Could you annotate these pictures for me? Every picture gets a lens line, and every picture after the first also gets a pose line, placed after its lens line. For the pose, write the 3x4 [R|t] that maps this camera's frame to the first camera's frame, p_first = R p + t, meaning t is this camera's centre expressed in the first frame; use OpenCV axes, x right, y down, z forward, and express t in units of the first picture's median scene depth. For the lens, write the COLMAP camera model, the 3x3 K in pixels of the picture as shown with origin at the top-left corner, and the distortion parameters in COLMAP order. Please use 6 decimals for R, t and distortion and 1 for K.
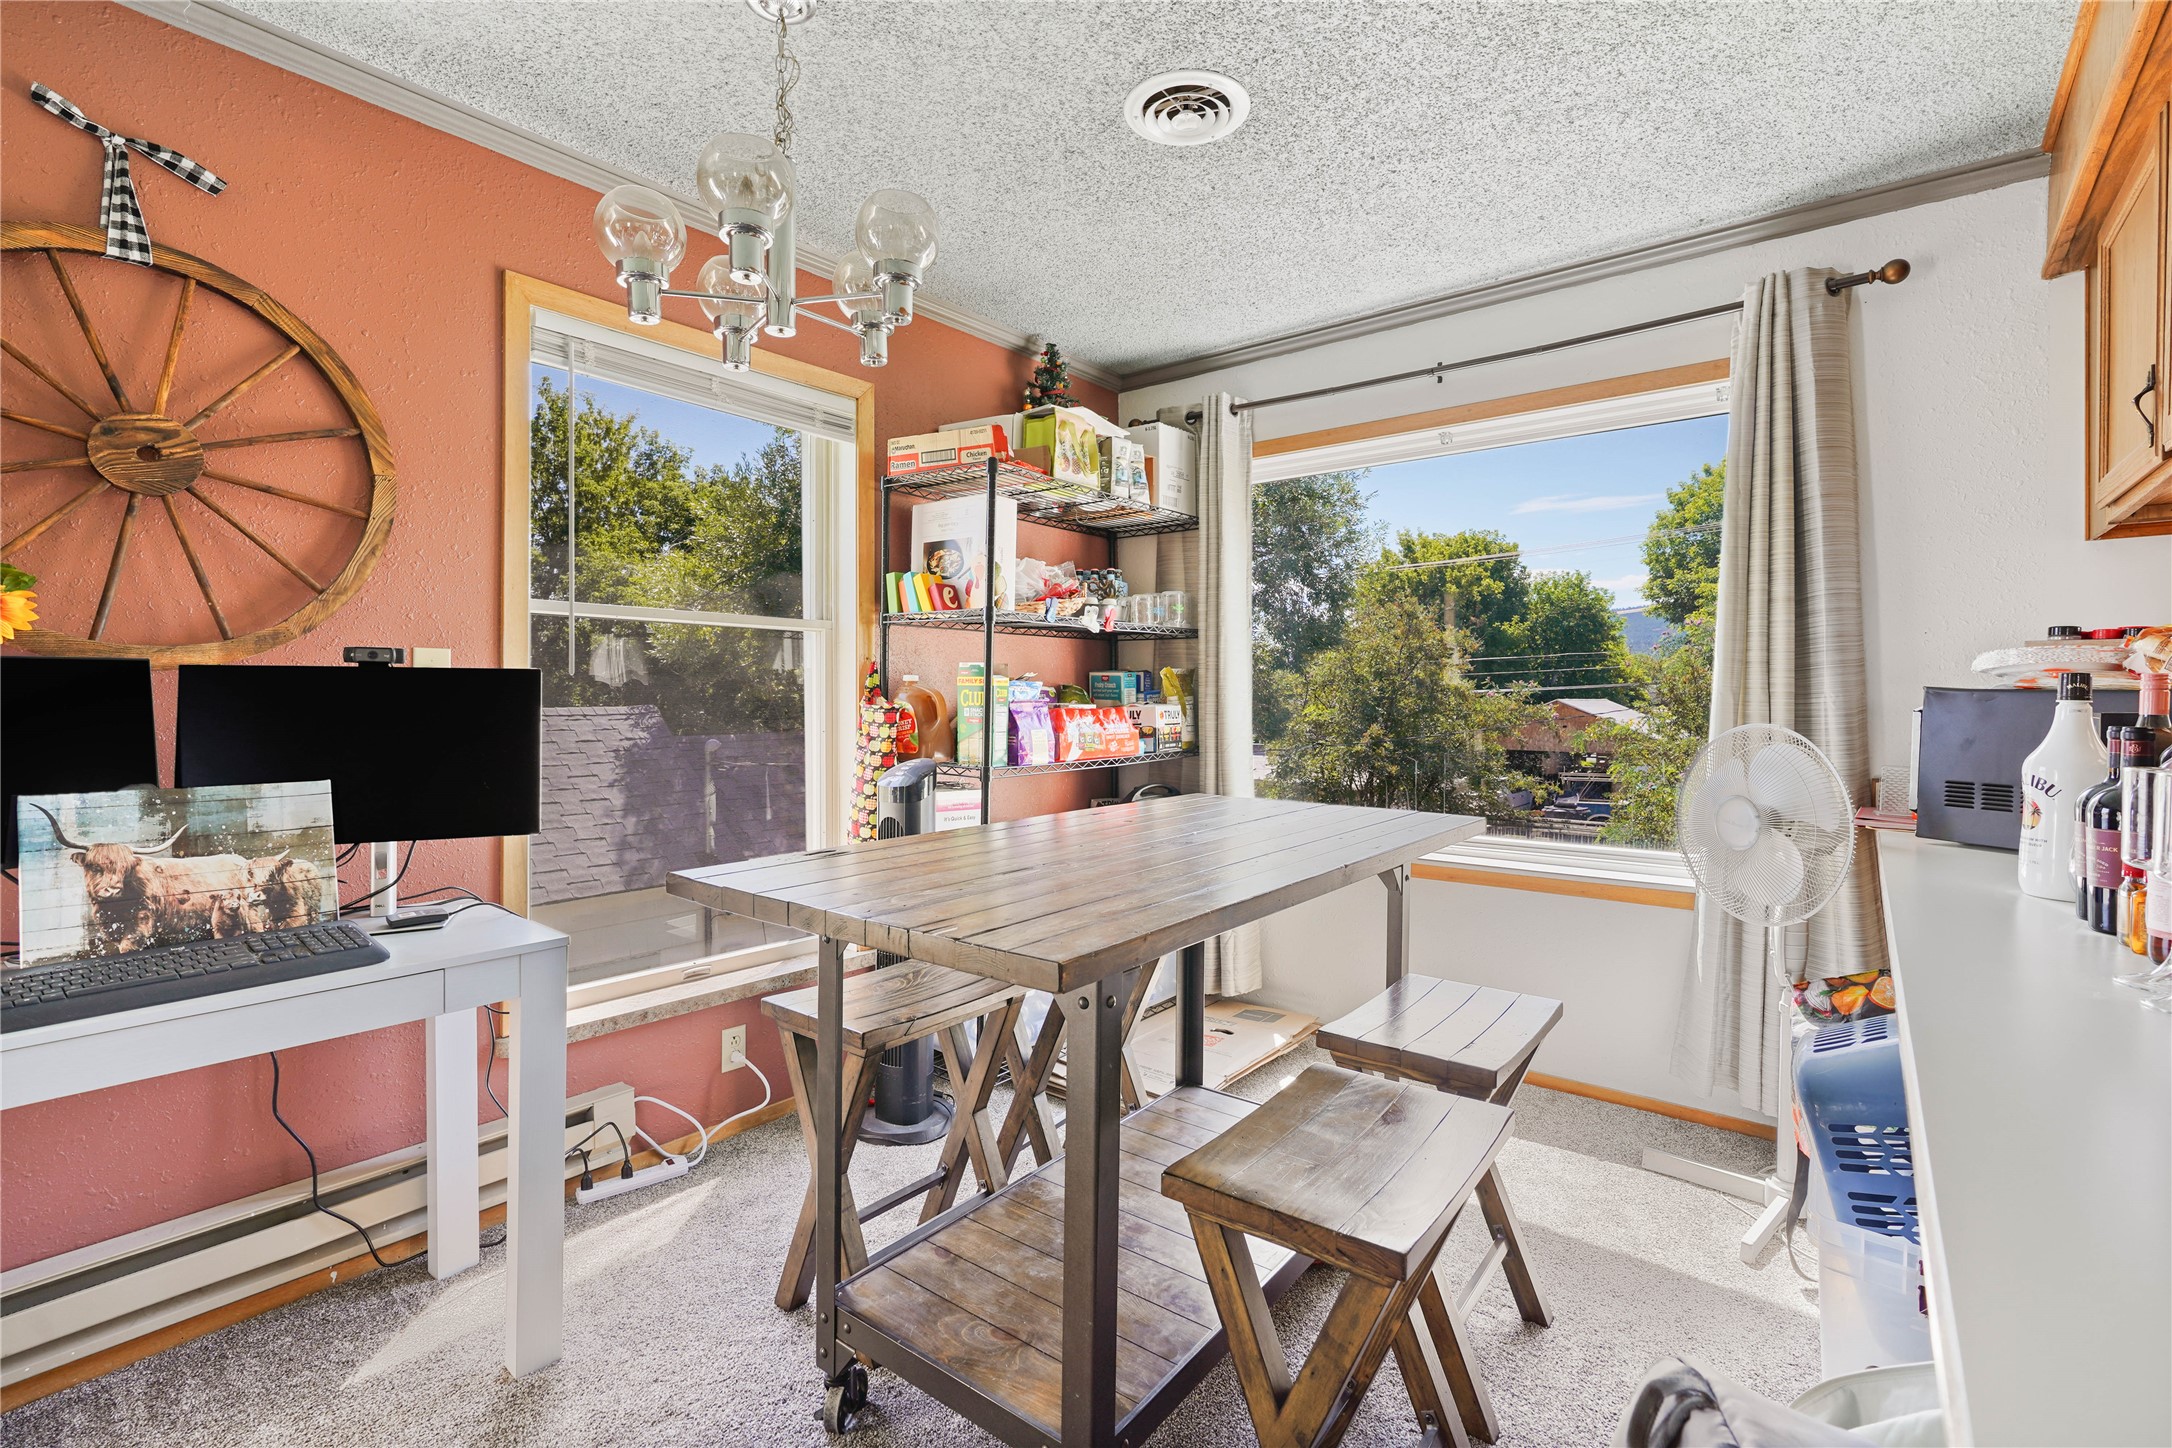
lens RADIAL K [[991.6, 0, 1092.8], [0, 991.6, 702.8], [0, 0, 1]] dist [-0.011671, 0.003064]
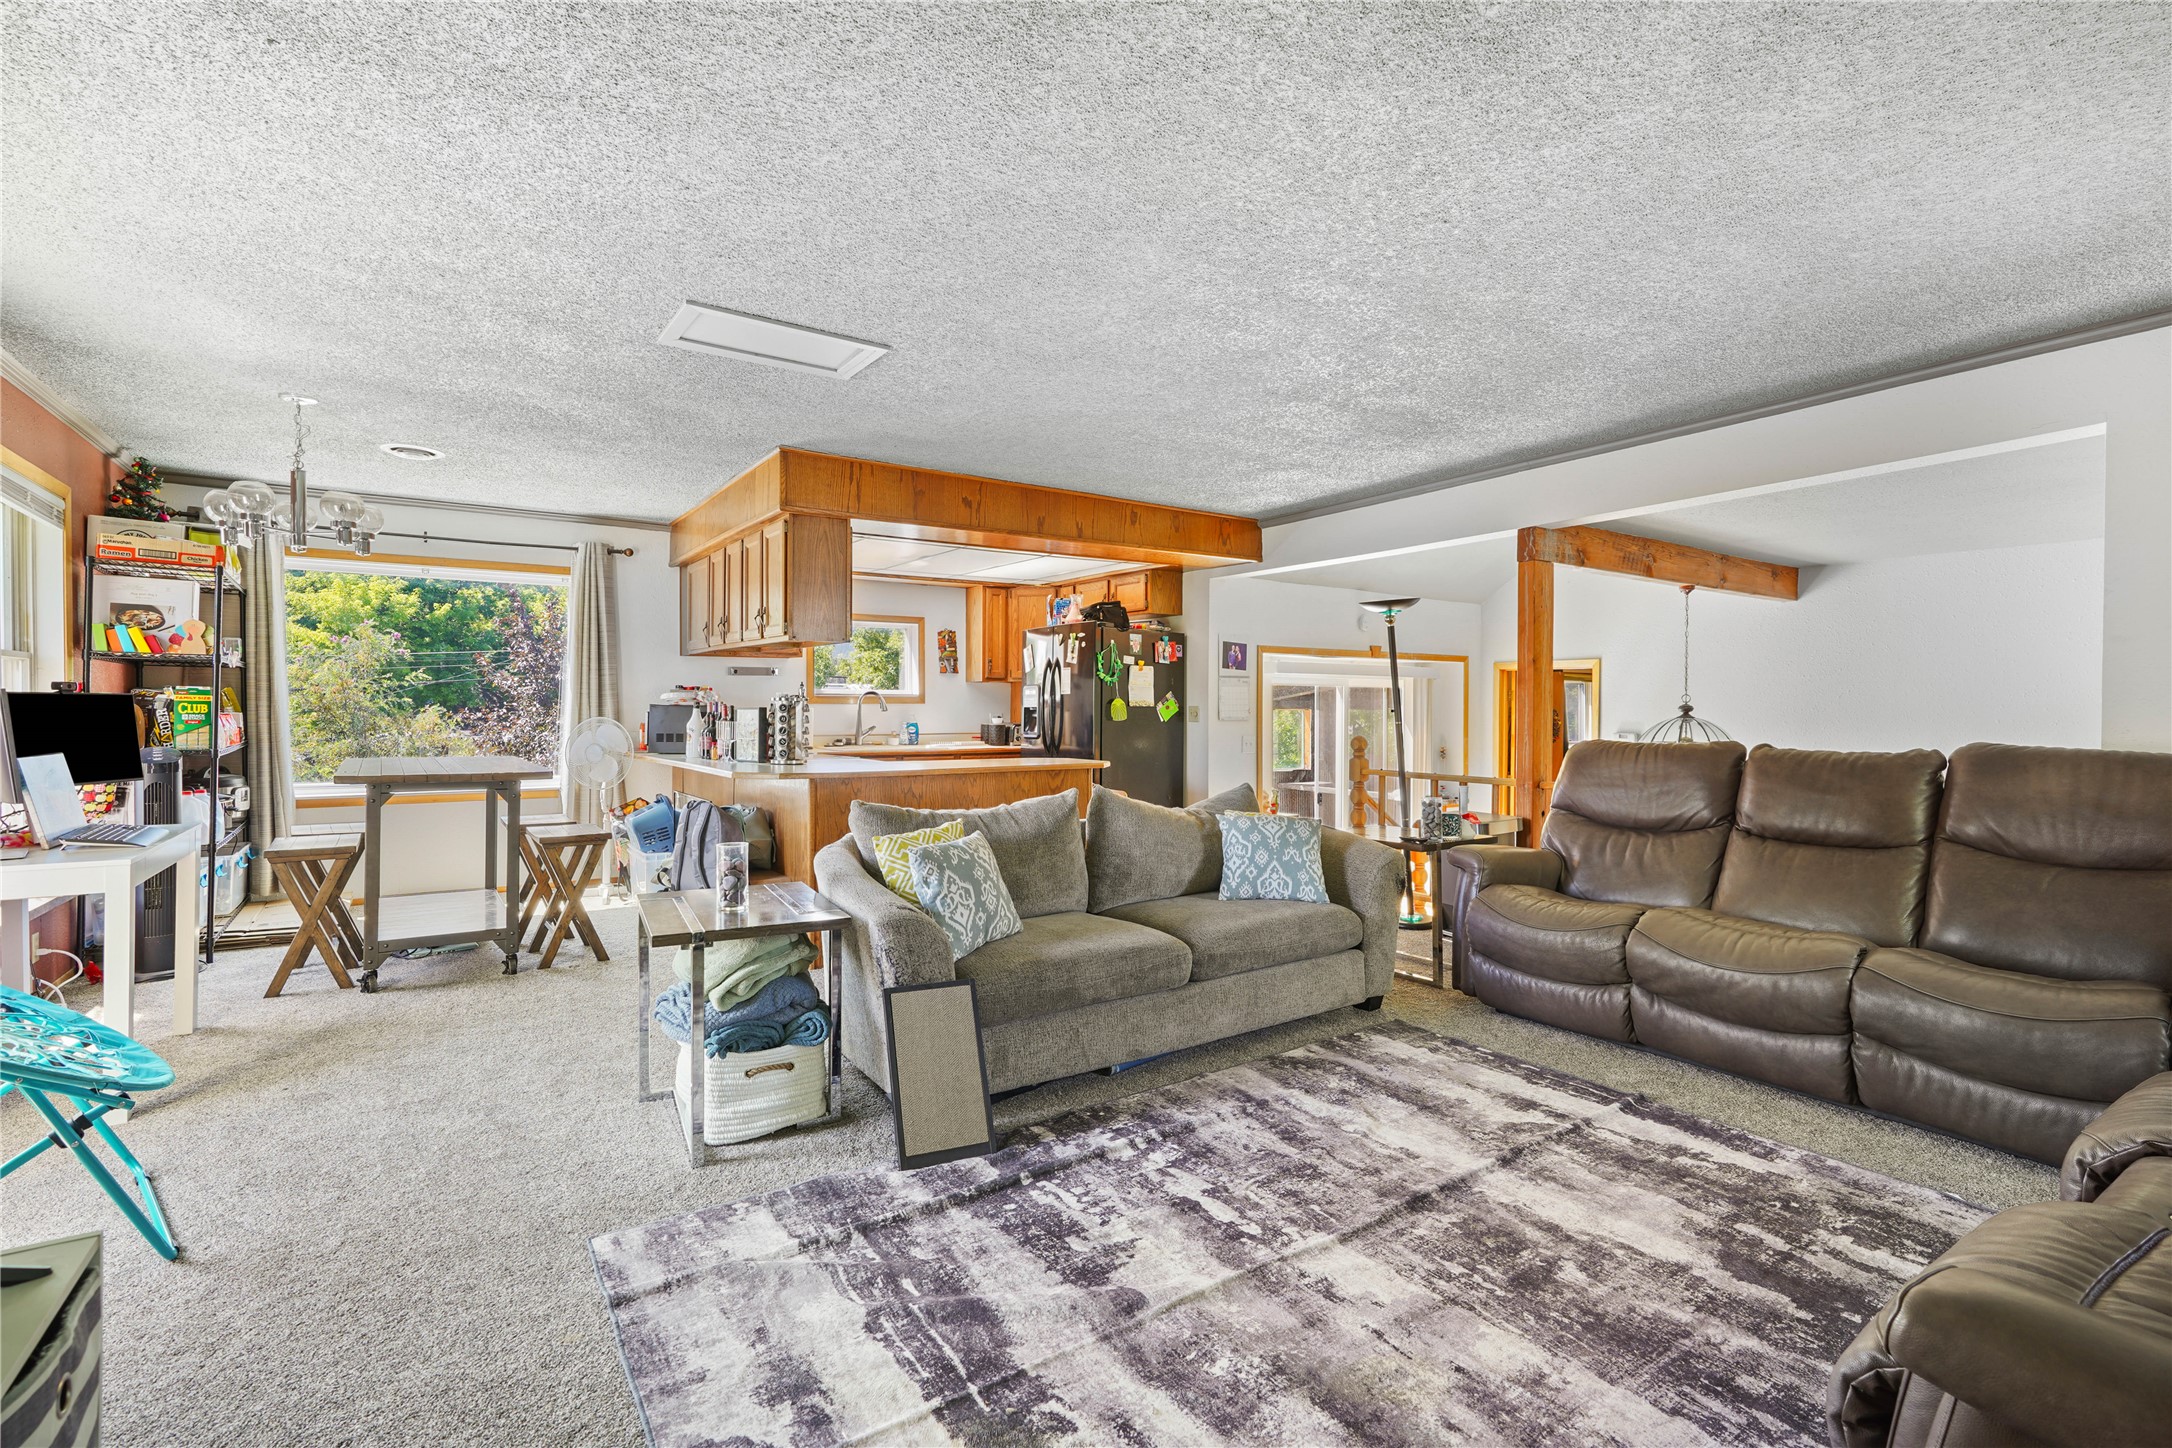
lens RADIAL K [[991.6, 0, 1087.9], [0, 991.6, 713.9], [0, 0, 1]] dist [-0.011671, 0.003064]
pose [[0.297517, -0.007626, 0.954686, -1.787258], [0.003778, 0.999970, 0.006810, -0.002009], [-0.954709, 0.001581, 0.297537, -1.291026]]
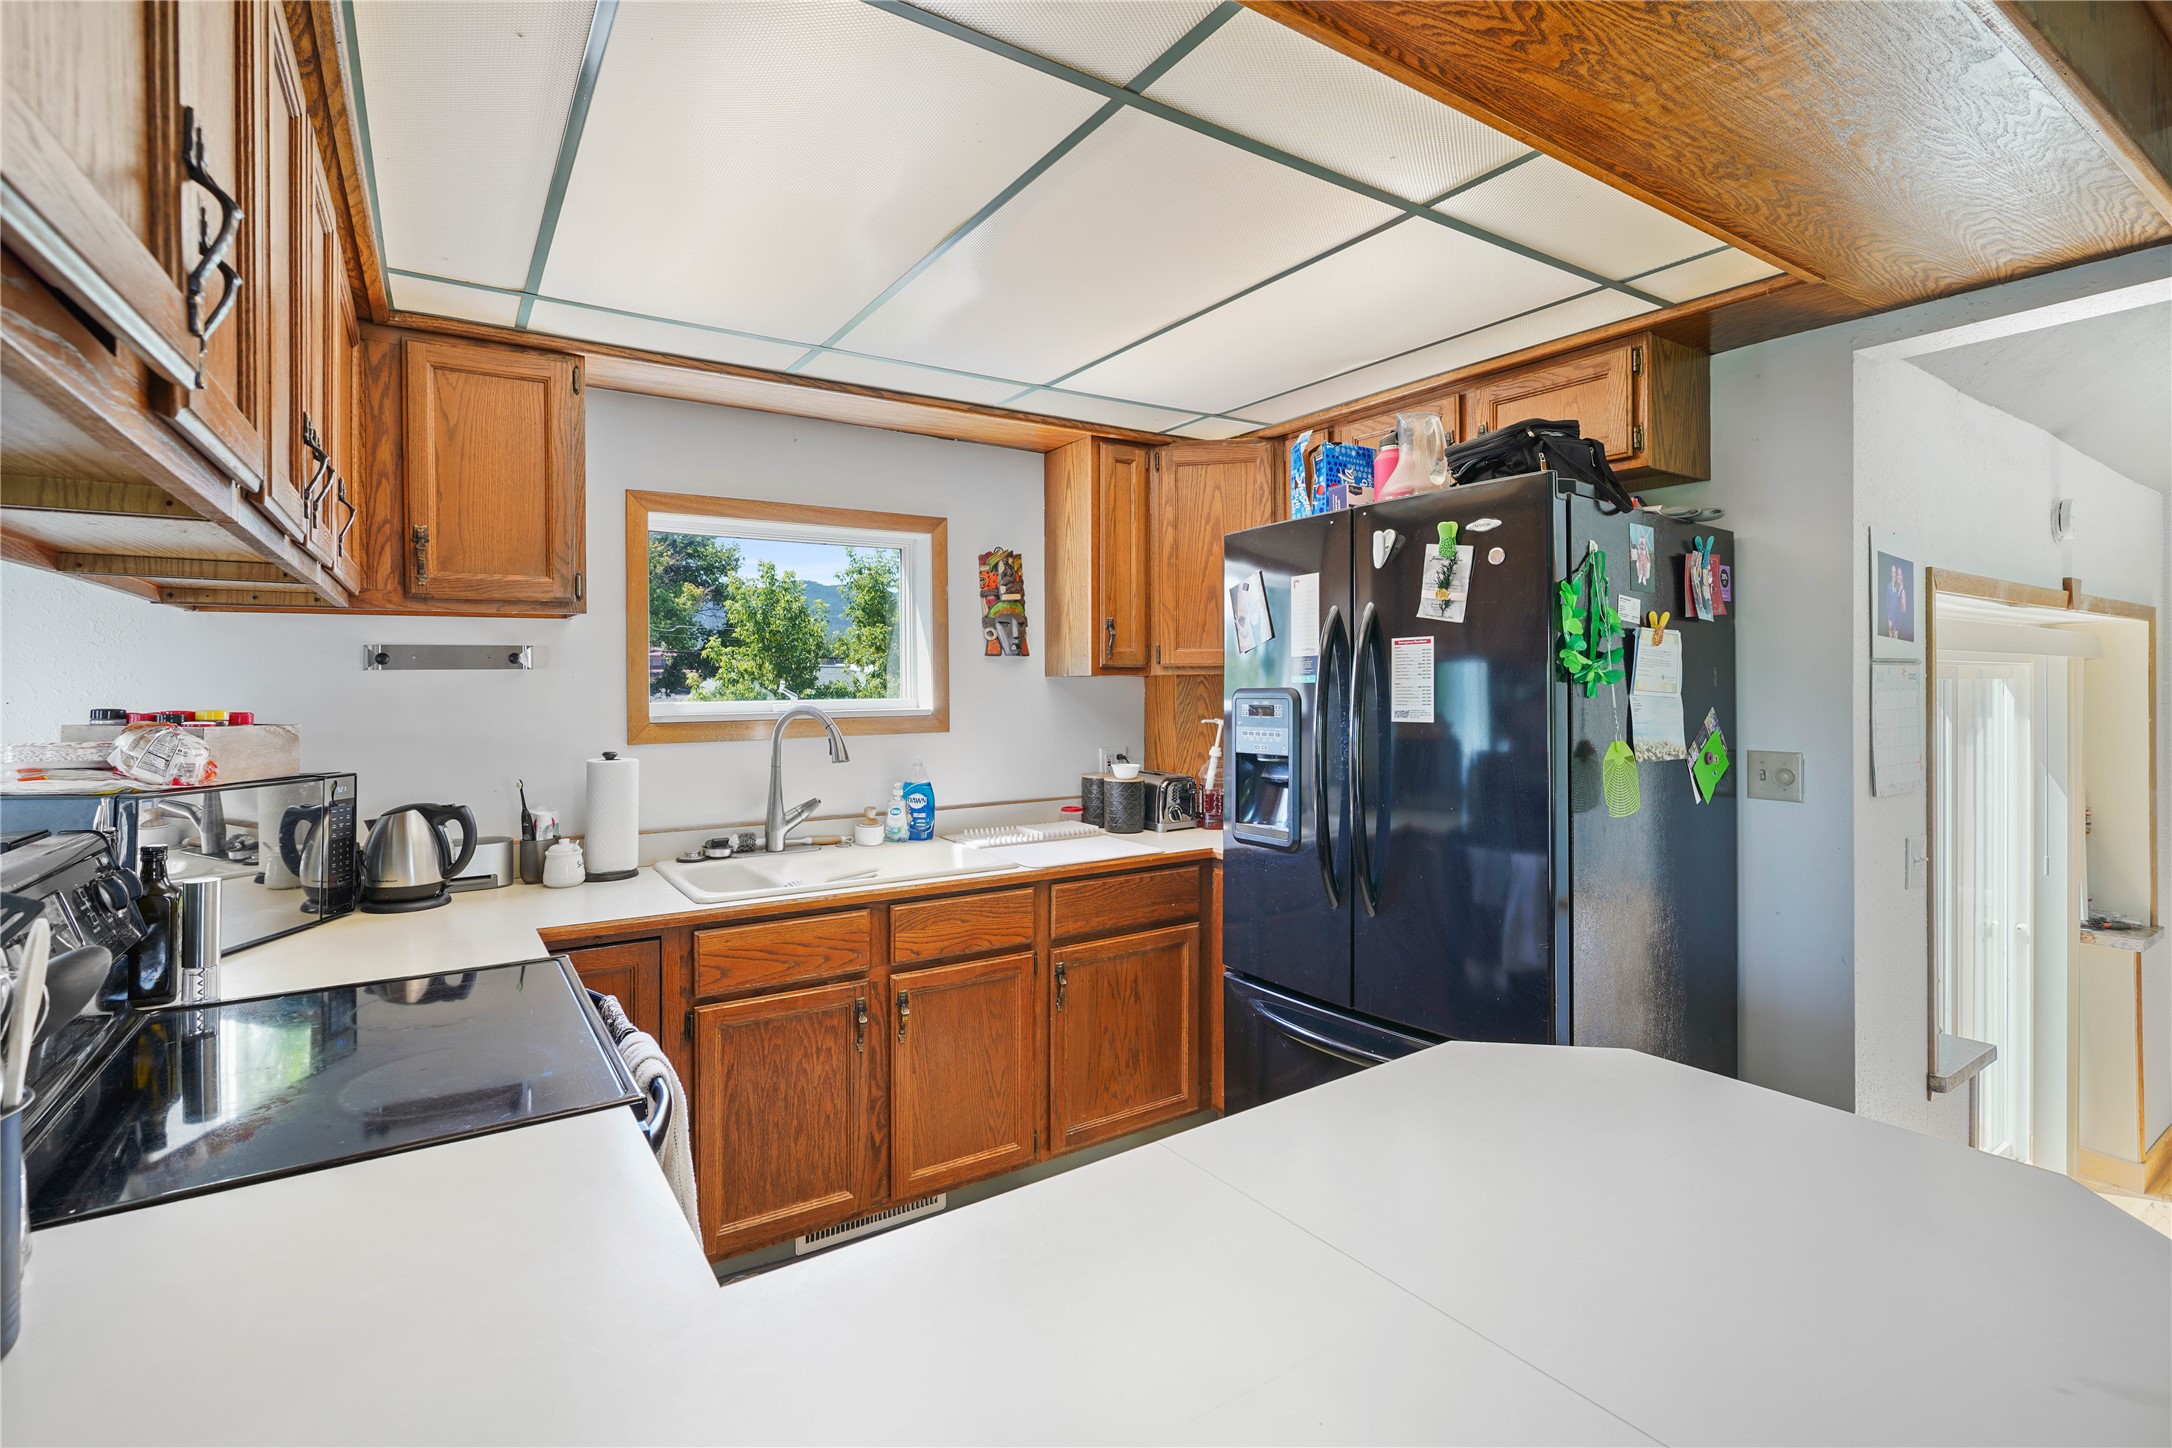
lens RADIAL K [[991.6, 0, 1080.4], [0, 991.6, 687.0], [0, 0, 1]] dist [-0.011671, 0.003064]
pose [[0.313395, -0.005561, 0.949607, 0.421827], [0.011832, 0.999928, 0.001951, -0.094399], [-0.949549, 0.010624, 0.313438, -0.156575]]
